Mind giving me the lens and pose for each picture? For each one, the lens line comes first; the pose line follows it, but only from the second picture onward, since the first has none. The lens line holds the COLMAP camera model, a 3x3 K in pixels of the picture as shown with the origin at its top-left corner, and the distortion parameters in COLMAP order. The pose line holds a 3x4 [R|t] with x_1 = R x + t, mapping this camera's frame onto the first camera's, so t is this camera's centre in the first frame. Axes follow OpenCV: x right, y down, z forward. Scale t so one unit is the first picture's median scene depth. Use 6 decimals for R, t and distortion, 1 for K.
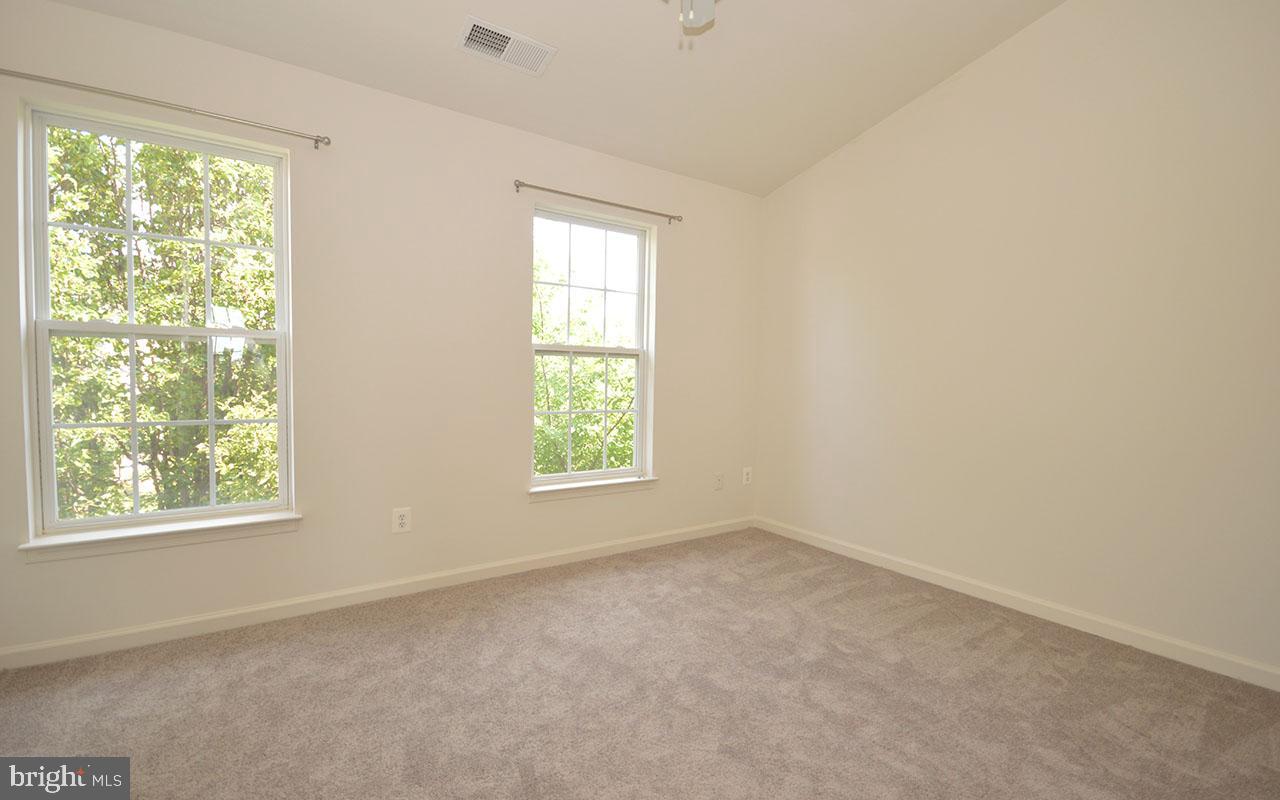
lens RADIAL K [[568.8, 0, 666.7], [0, 568.8, 378.0], [0, 0, 1]] dist [0.005385, -0.000131]
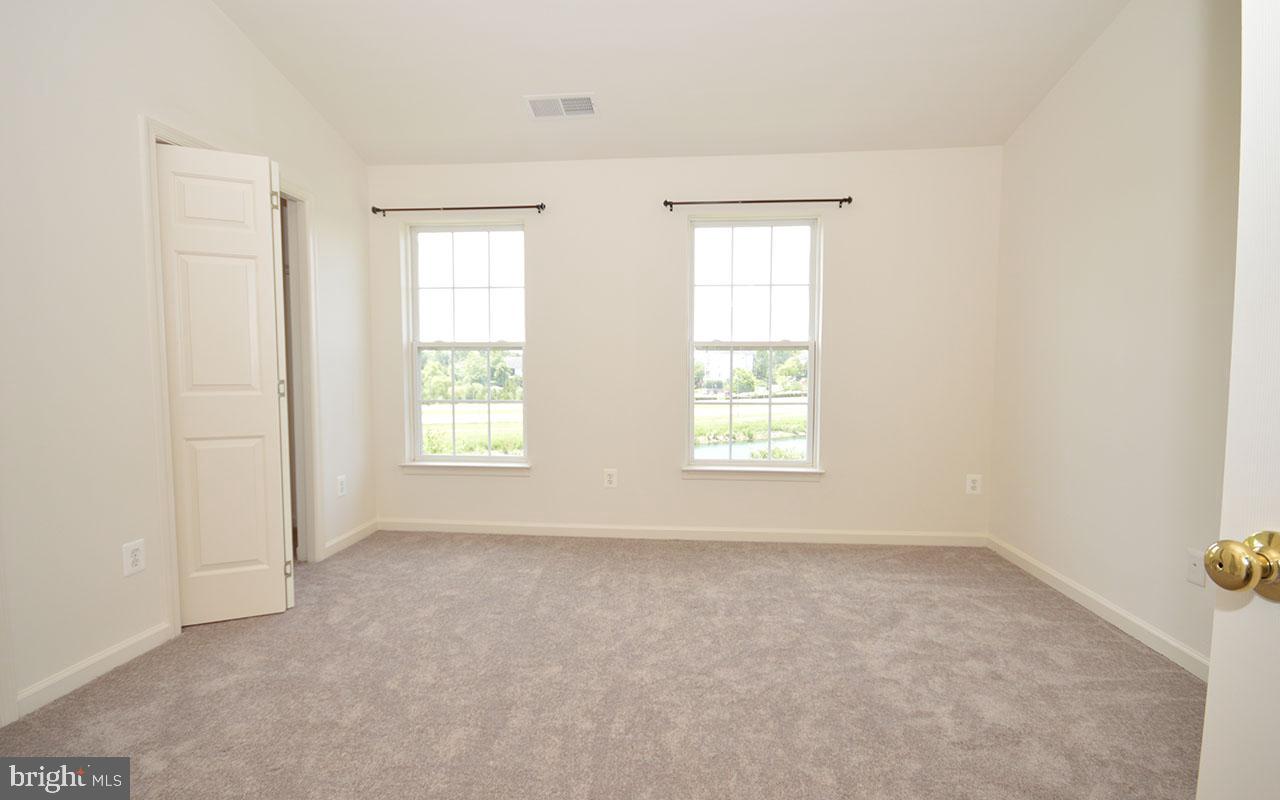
lens RADIAL K [[568.8, 0, 663.7], [0, 568.8, 404.3], [0, 0, 1]] dist [0.005385, -0.000131]
pose [[0.752453, 0.030312, -0.657949, 0.437744], [0.000381, 0.998920, 0.046456, 0.013962], [0.658646, -0.035206, 0.751629, 0.081884]]
